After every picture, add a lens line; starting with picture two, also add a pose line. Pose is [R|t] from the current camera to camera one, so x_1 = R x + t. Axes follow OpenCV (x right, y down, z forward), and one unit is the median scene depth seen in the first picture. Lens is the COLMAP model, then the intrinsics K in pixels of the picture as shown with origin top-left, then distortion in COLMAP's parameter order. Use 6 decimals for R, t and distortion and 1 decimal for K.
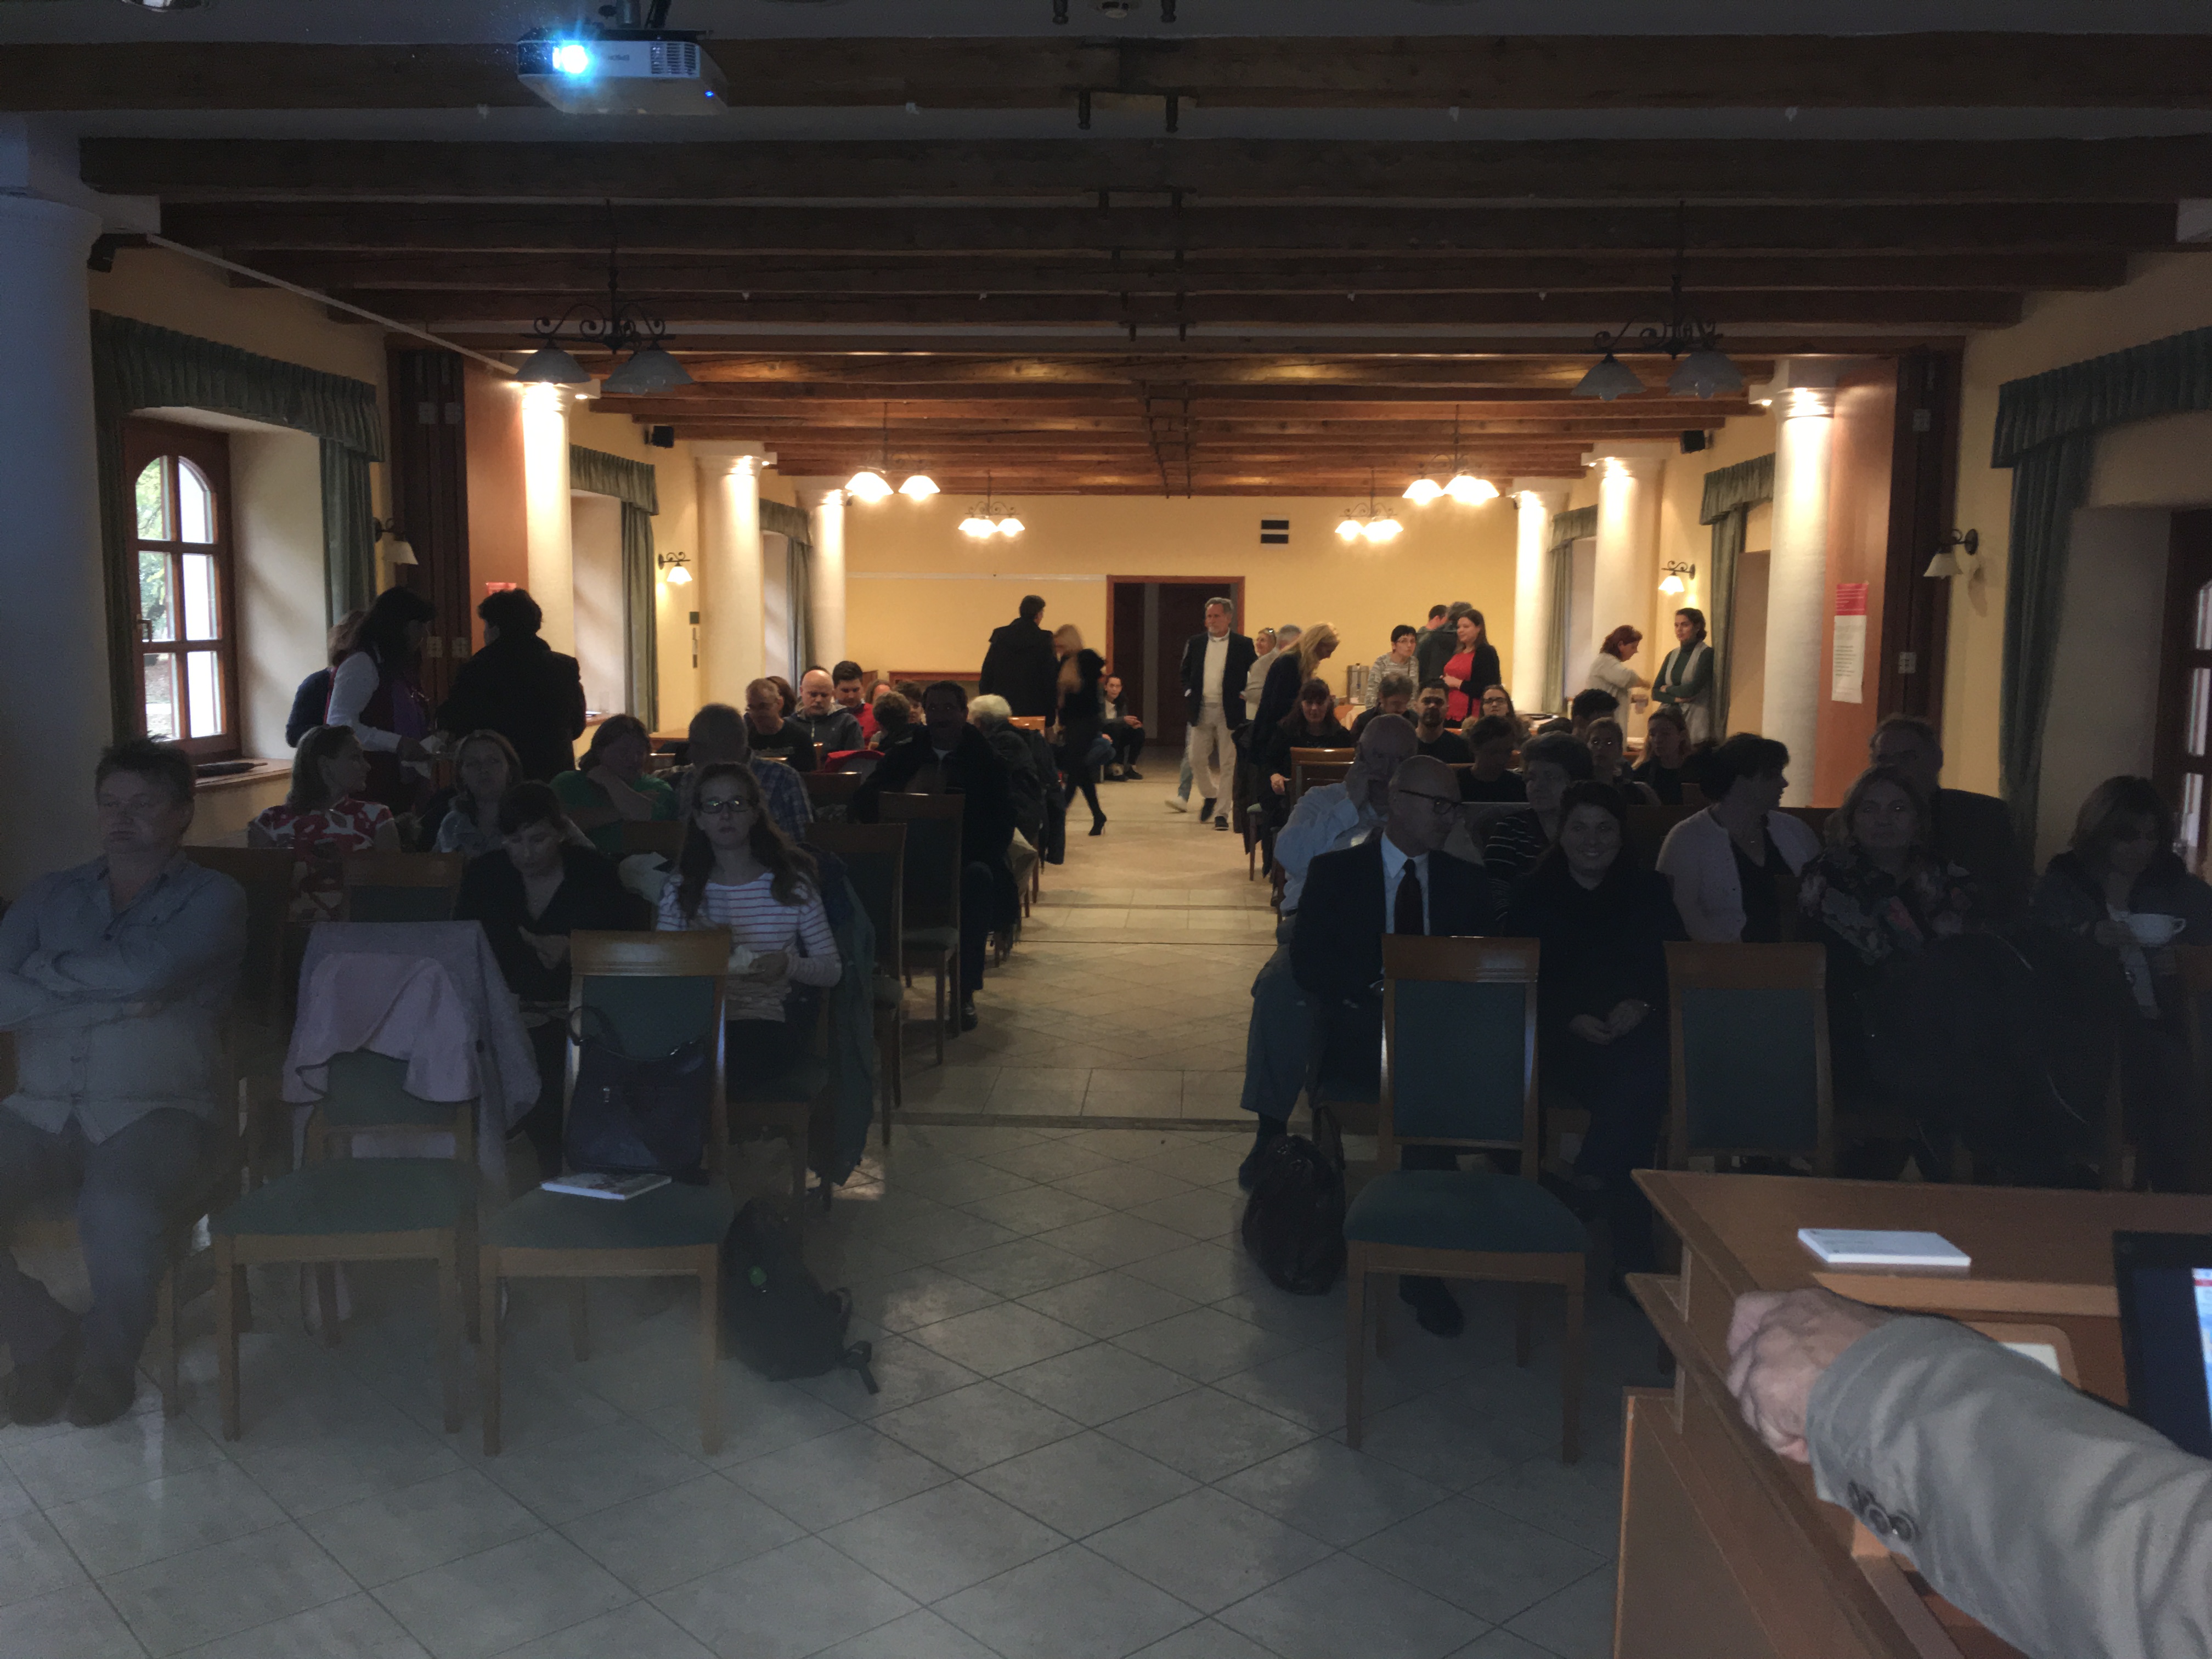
lens RADIAL K [[1981.3, 0, 1099.4], [0, 1981.3, 832.8], [0, 0, 1]] dist [0.038558, -0.070616]
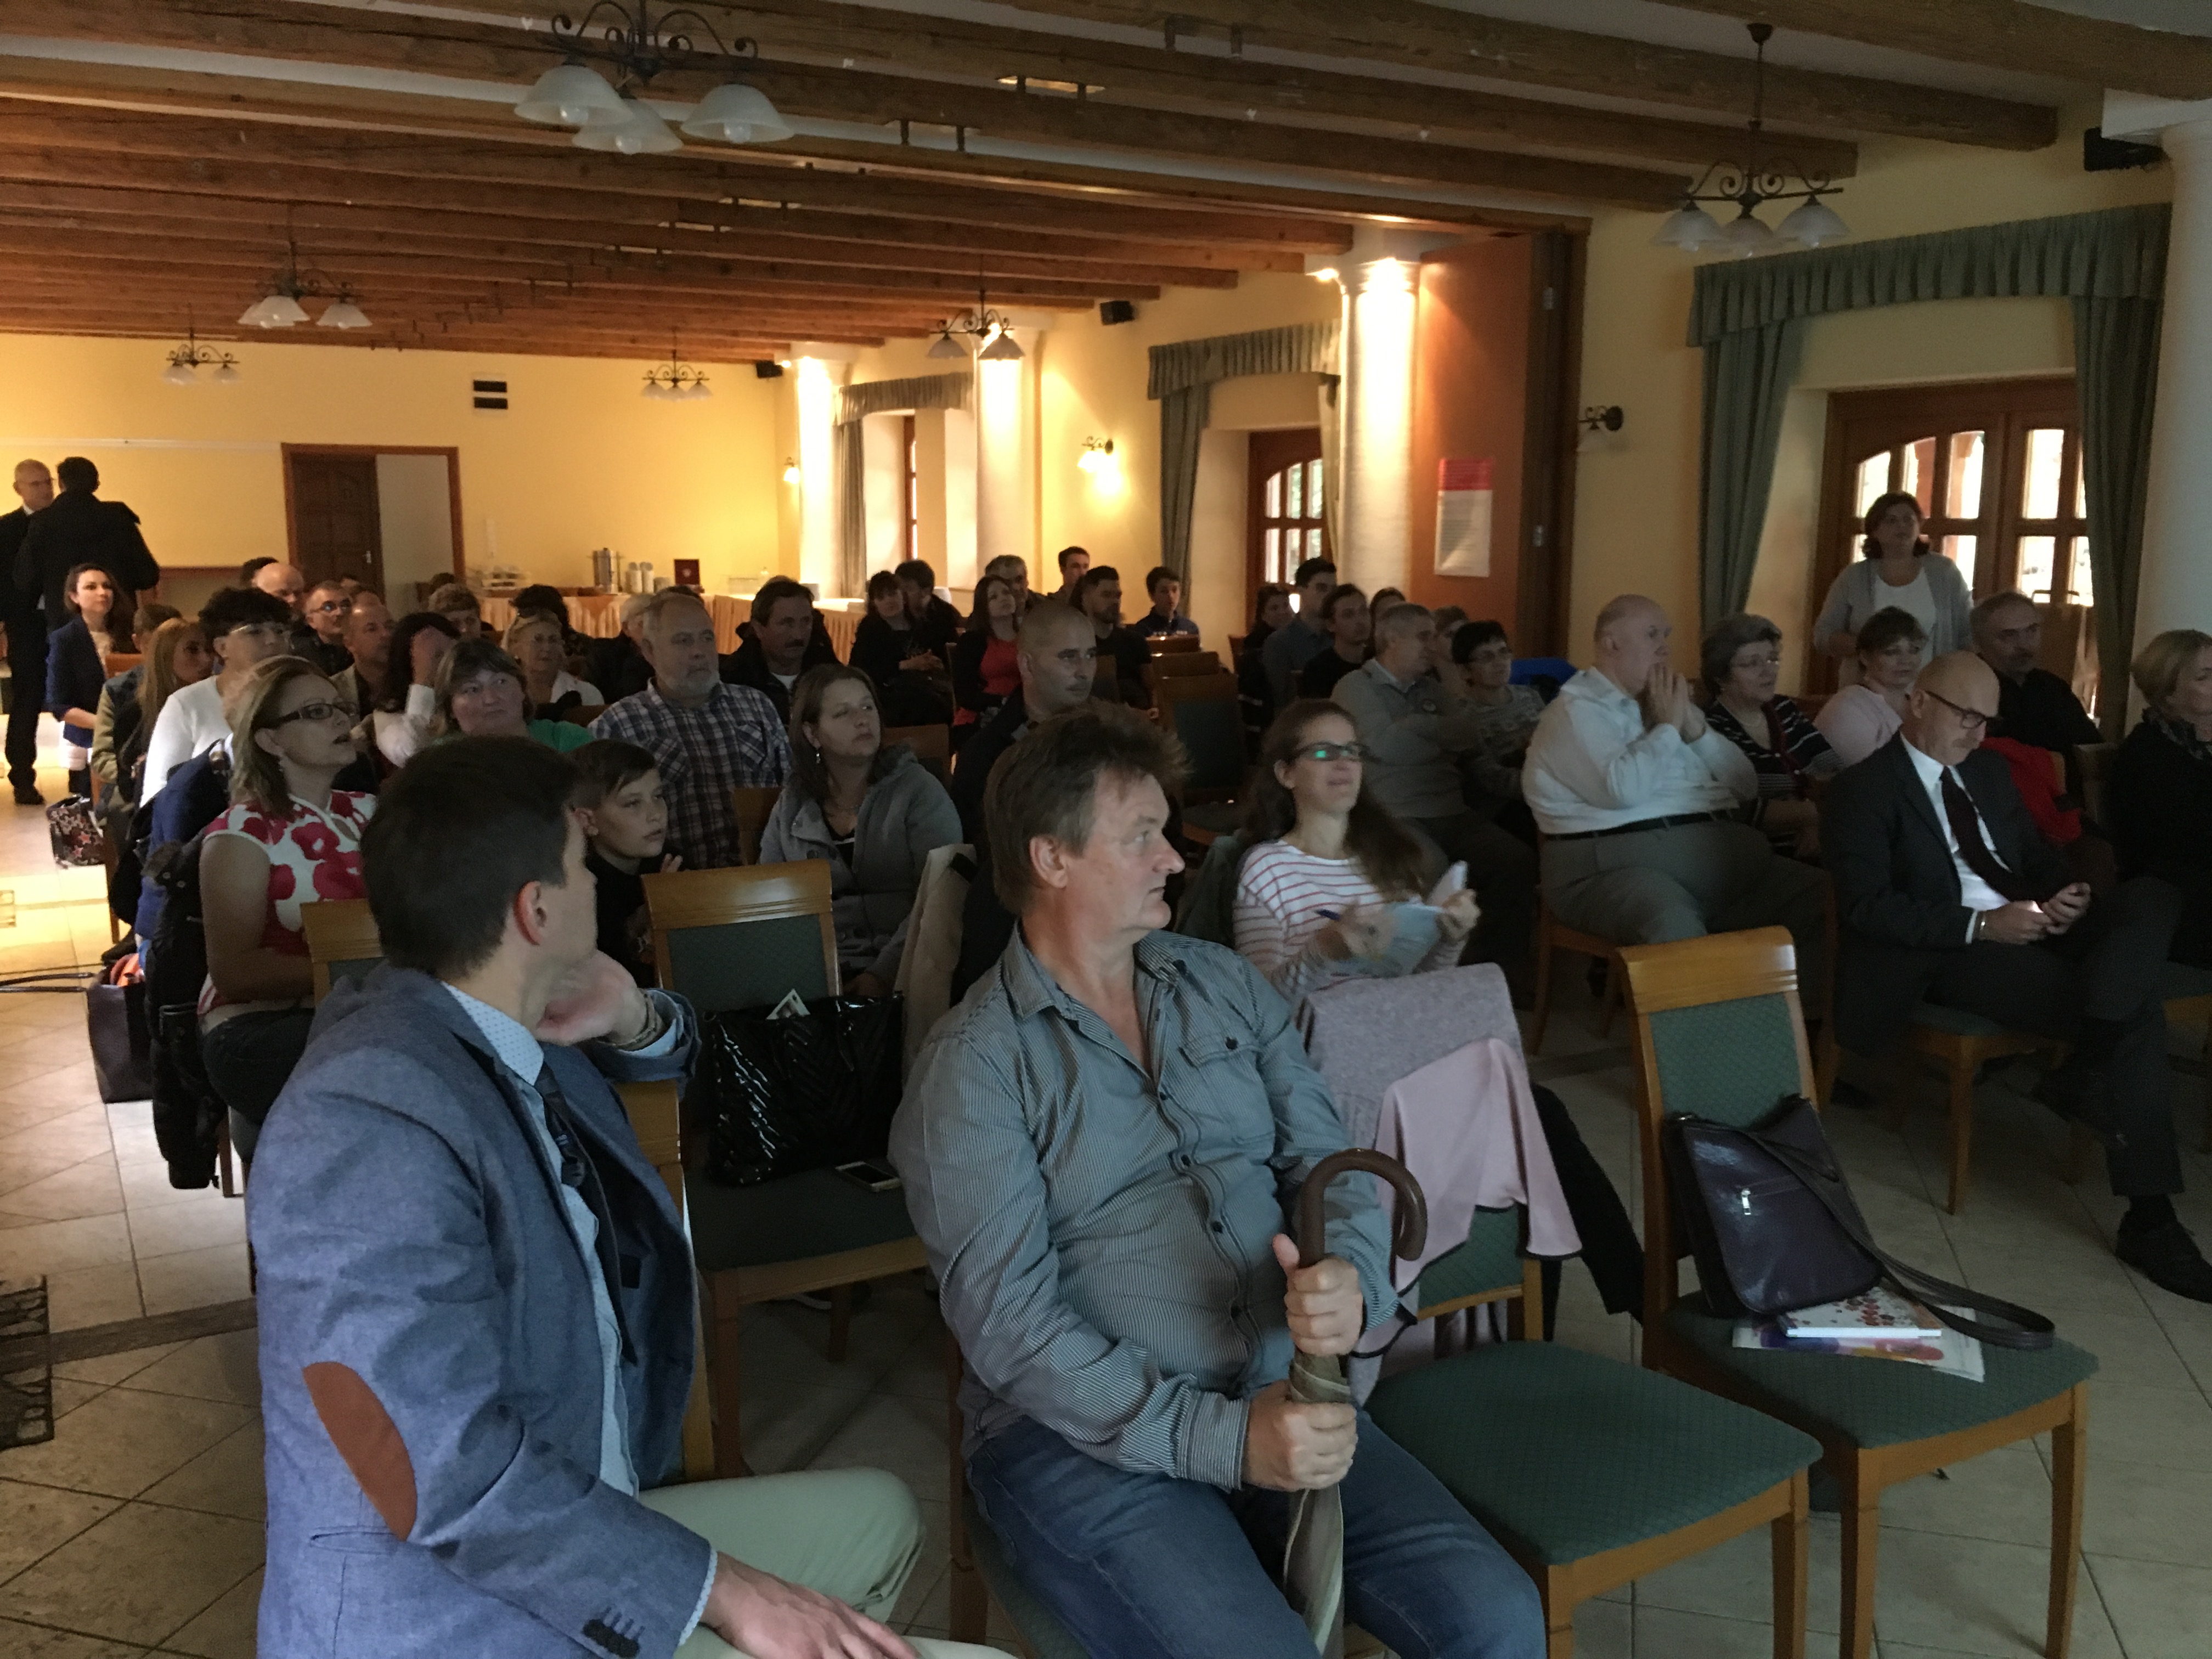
lens RADIAL K [[1981.3, 0, 1087.1], [0, 1981.3, 810.6], [0, 0, 1]] dist [0.038558, -0.070616]
pose [[0.843213, -0.084809, 0.530848, -0.323669], [0.059423, 0.996130, 0.064754, -0.022686], [-0.534285, -0.023056, 0.844990, 0.236725]]
